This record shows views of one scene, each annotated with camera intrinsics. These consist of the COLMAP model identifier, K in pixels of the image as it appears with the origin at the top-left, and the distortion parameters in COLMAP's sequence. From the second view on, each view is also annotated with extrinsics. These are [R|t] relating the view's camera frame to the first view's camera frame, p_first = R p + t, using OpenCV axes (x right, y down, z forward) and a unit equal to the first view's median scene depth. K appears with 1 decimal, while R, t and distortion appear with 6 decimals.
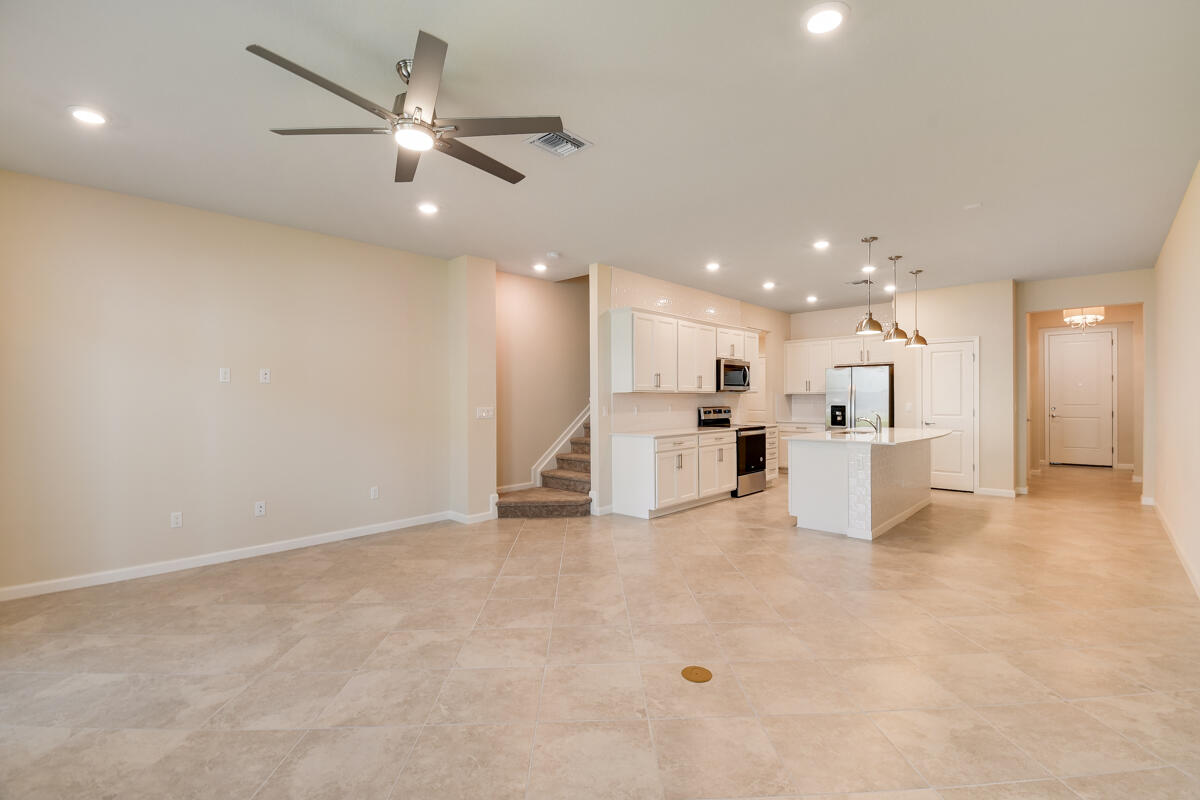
lens RADIAL K [[532.2, 0, 600.9], [0, 532.2, 400.7], [0, 0, 1]] dist [0.003552, -0.020115]
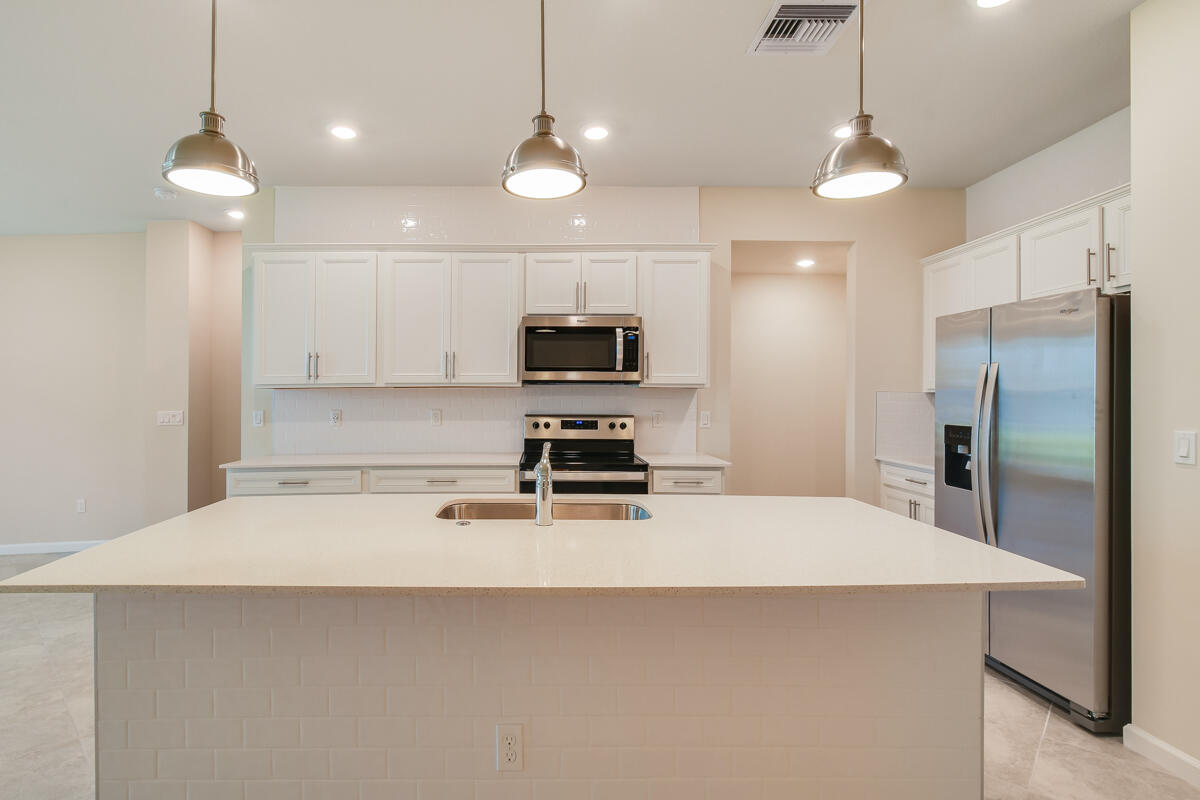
lens RADIAL K [[587.8, 0, 539.9], [0, 587.8, 365.7], [0, 0, 1]] dist [0.038008, -0.000222]
pose [[0.692534, -0.030501, -0.720740, 0.671756], [-0.012023, 0.998479, -0.053807, -0.005224], [0.721285, 0.045929, 0.691114, 0.692852]]
